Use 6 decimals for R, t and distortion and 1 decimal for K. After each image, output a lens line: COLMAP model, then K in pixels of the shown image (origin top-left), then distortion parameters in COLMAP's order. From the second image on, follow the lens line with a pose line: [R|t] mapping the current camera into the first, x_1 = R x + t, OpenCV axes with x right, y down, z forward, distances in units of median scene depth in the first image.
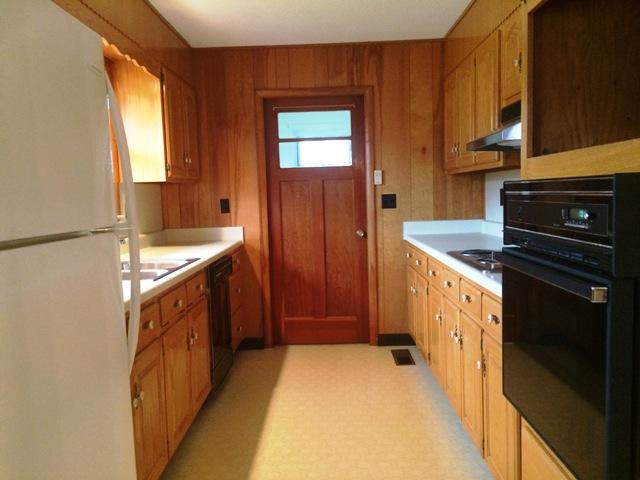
lens RADIAL K [[543.9, 0, 320.1], [0, 543.9, 240.7], [0, 0, 1]] dist [0.055621, -0.076920]
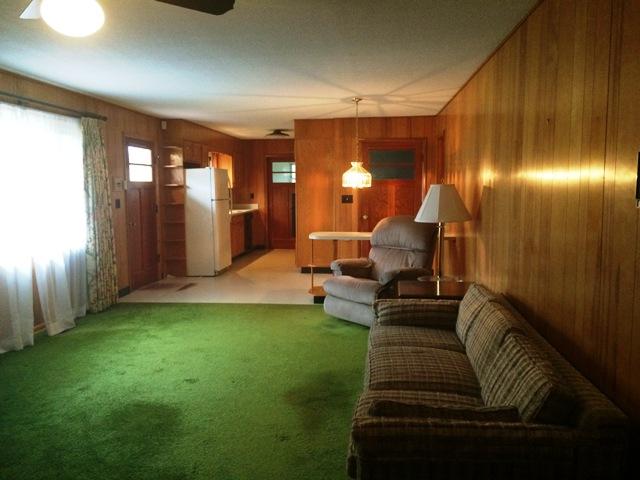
lens RADIAL K [[543.9, 0, 319.9], [0, 543.9, 239.9], [0, 0, 1]] dist [0.055621, -0.076920]
pose [[0.996882, 0.034628, -0.070907, 0.364760], [-0.033958, 0.999367, 0.010621, 0.114683], [0.071229, -0.008180, 0.997426, -1.696130]]
